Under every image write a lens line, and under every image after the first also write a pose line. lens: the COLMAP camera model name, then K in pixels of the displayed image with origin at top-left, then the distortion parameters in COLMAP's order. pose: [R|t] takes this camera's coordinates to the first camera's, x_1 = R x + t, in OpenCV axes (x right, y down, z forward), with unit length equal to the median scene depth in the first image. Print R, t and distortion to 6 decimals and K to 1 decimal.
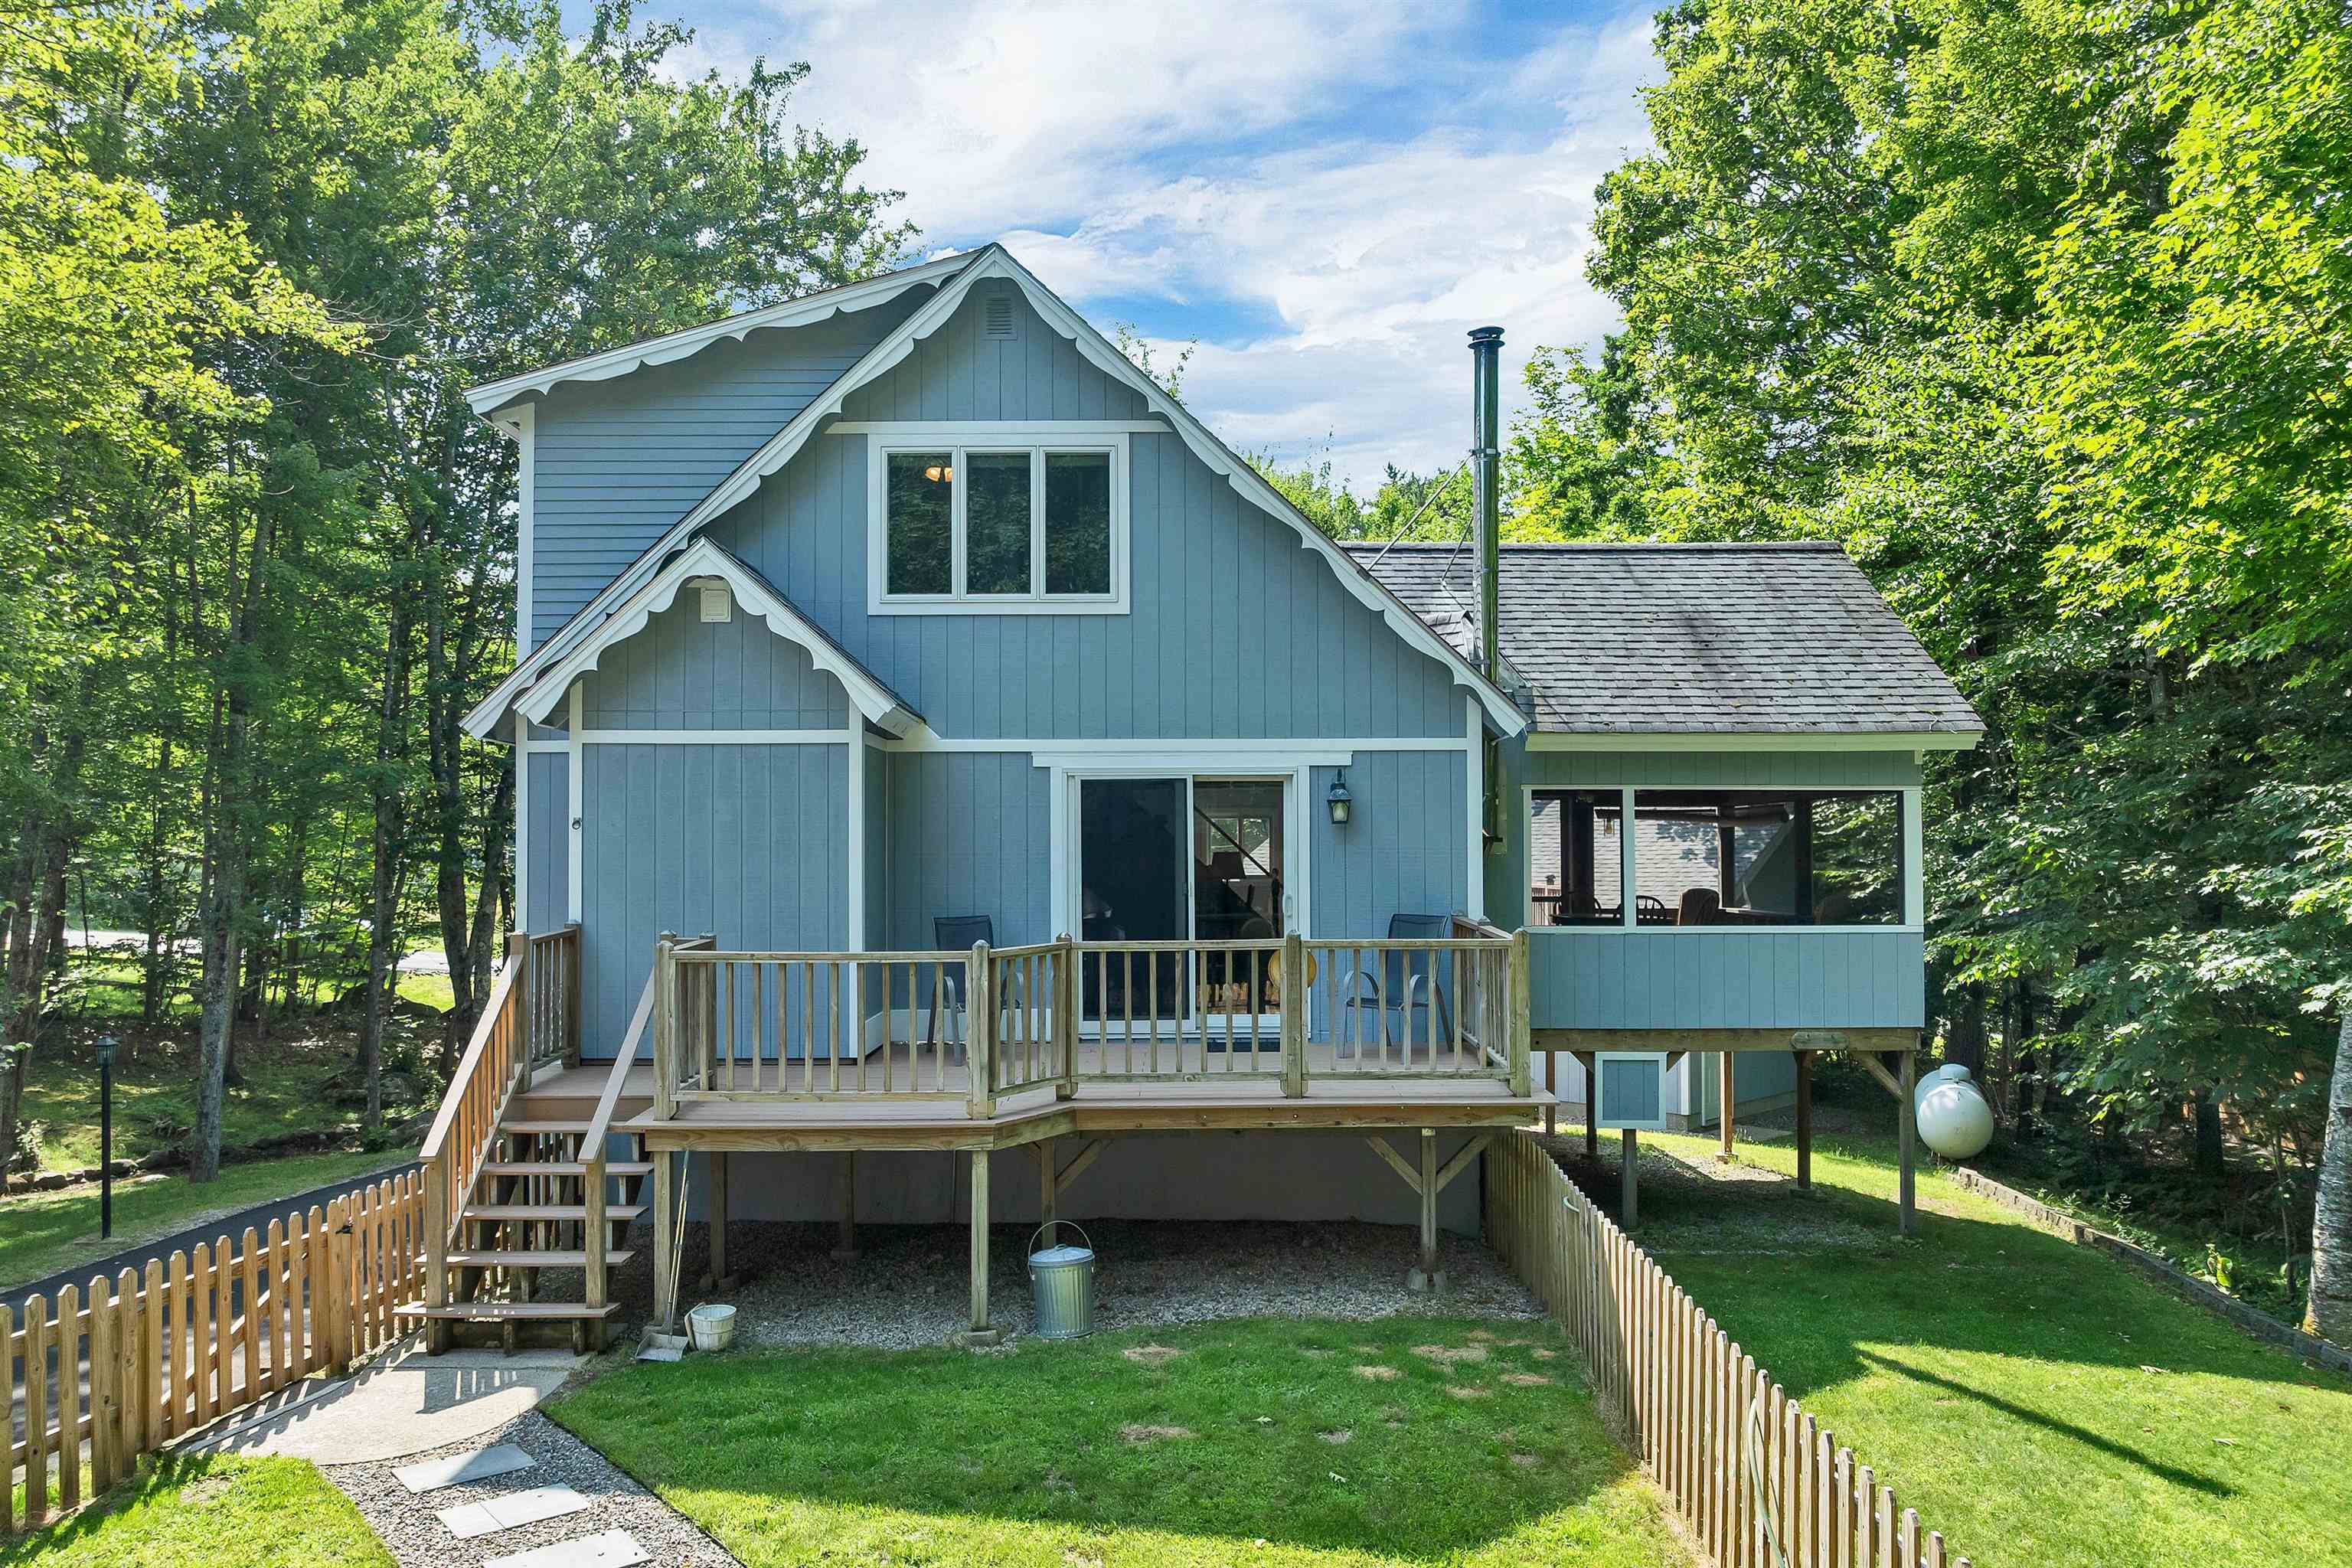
lens RADIAL K [[1705.6, 0, 1176.0], [0, 1705.6, 784.0], [0, 0, 1]] dist [-0.047405, 0.005752]
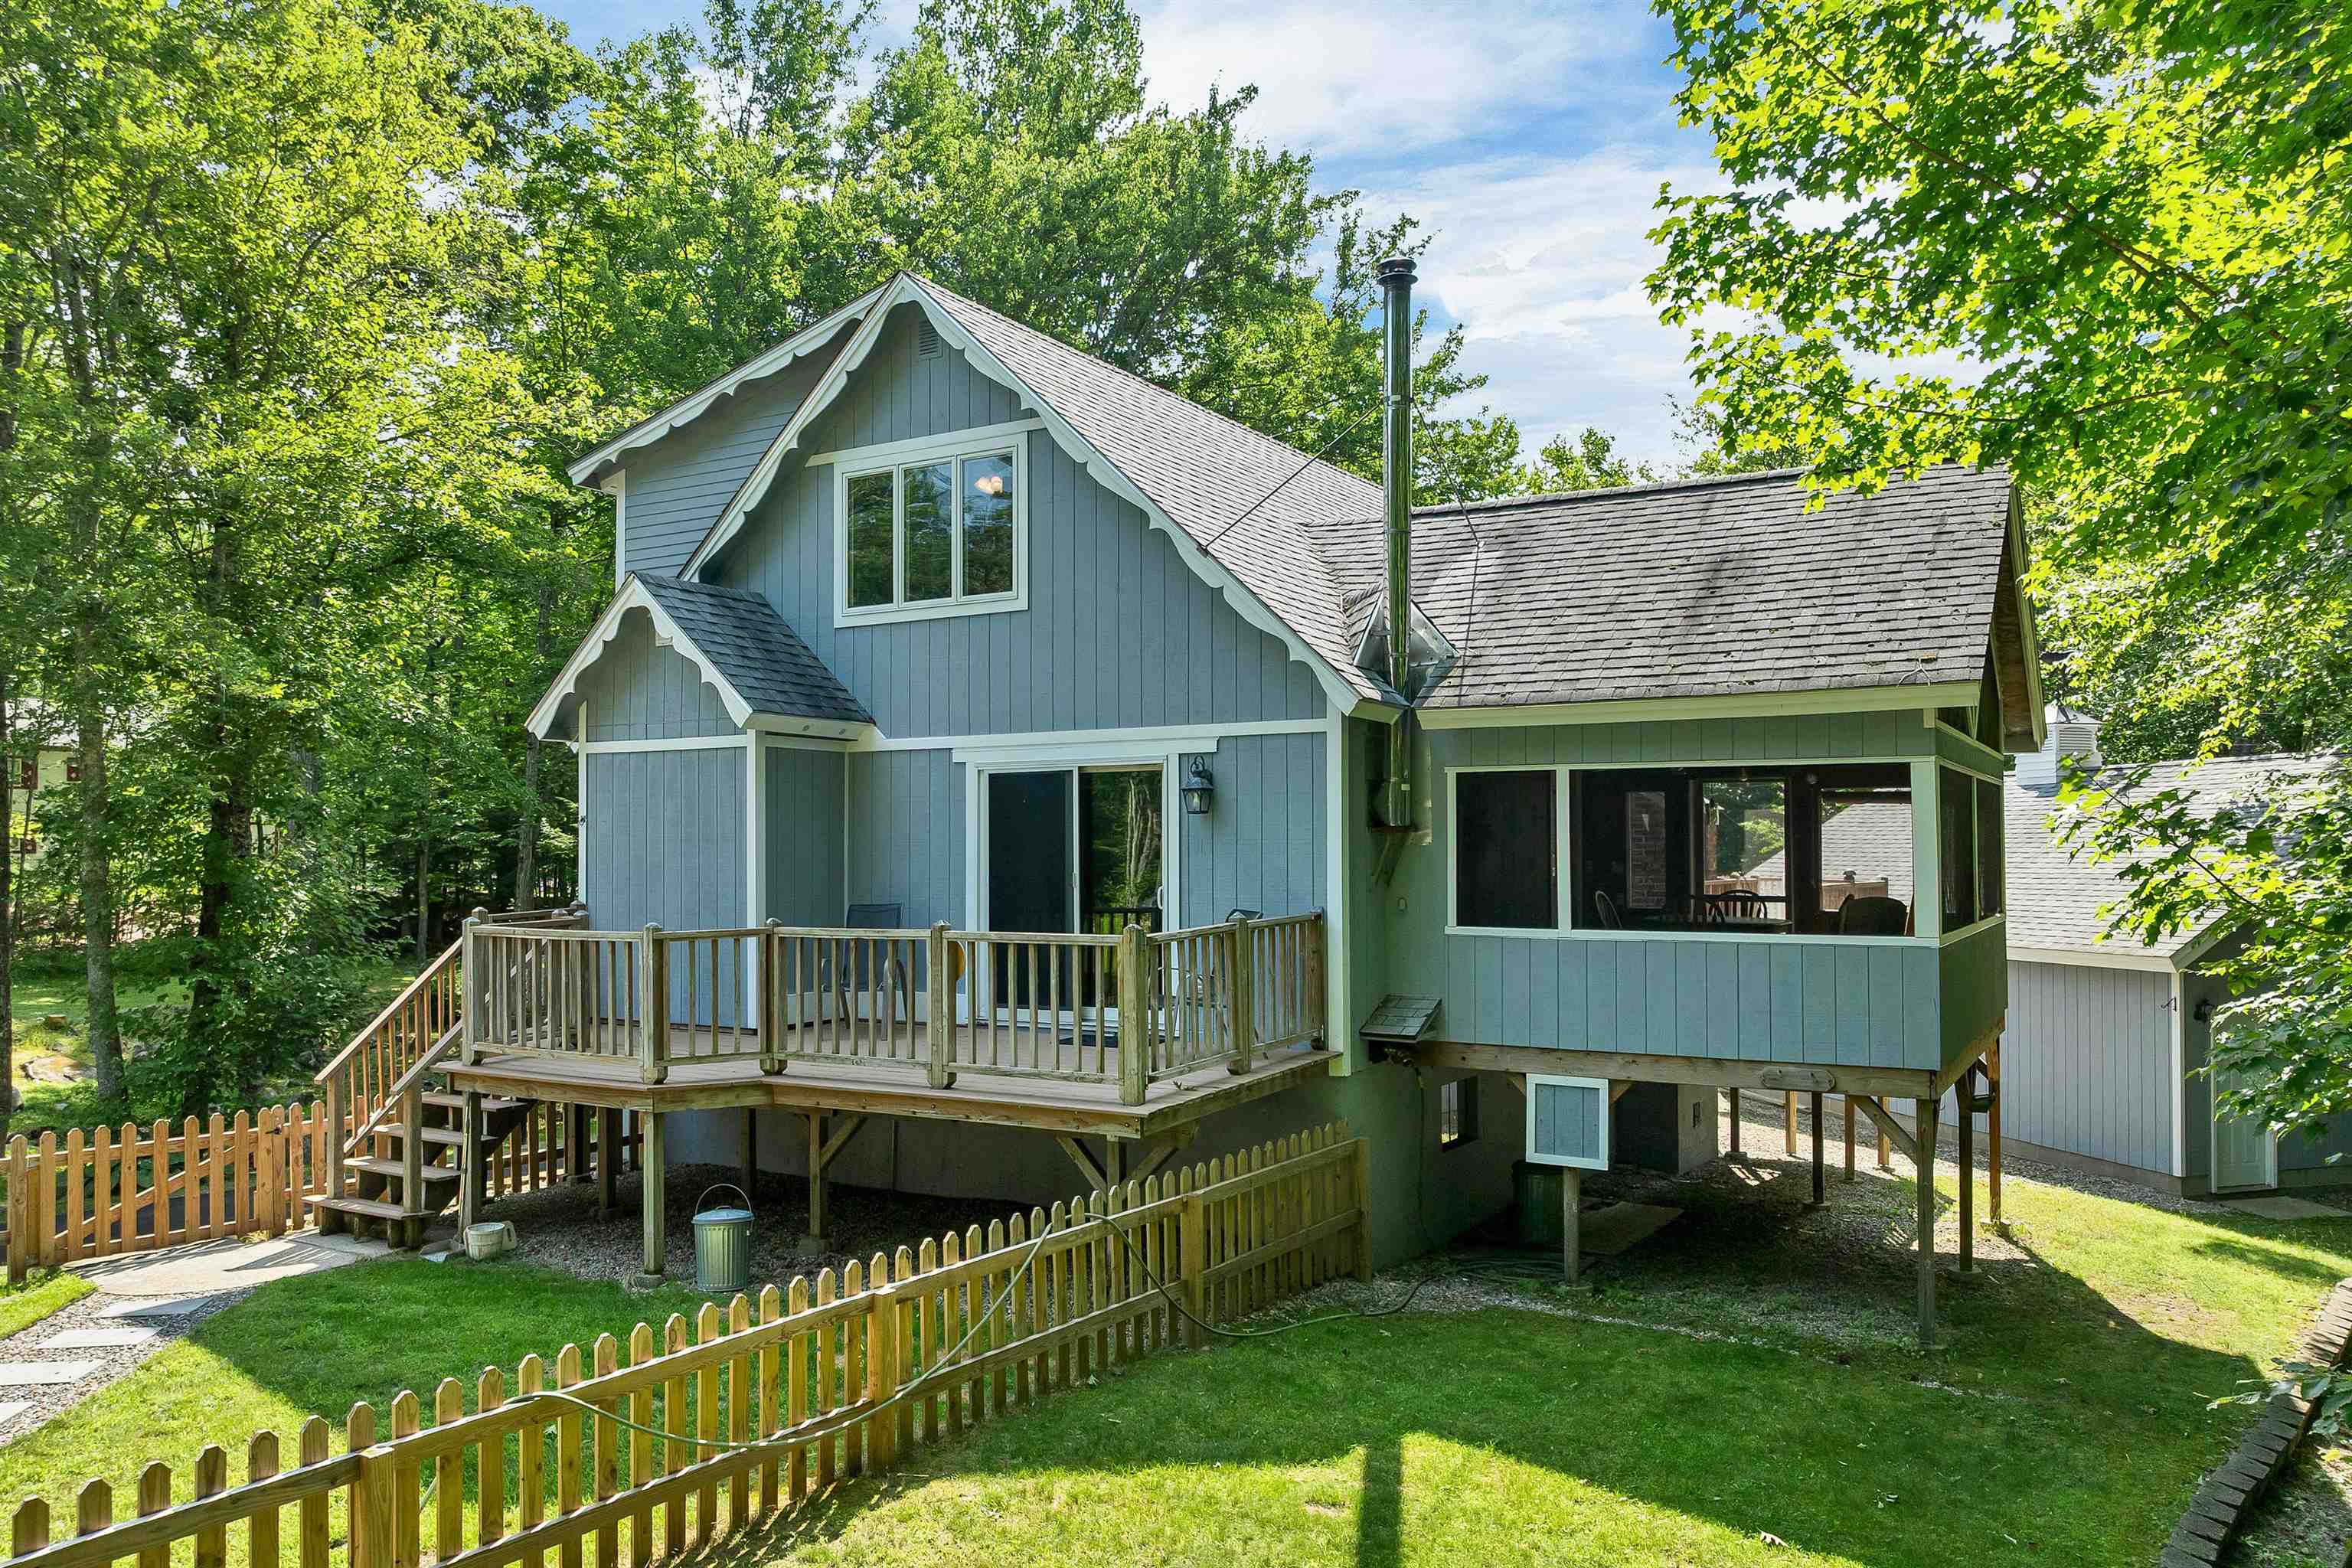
lens RADIAL K [[1705.6, 0, 1176.0], [0, 1705.6, 784.0], [0, 0, 1]] dist [-0.047405, 0.005752]
pose [[0.857043, -0.020052, -0.514854, 0.573073], [0.021345, 0.999766, -0.003407, 0.009557], [0.514802, -0.008070, 0.857271, 0.174229]]
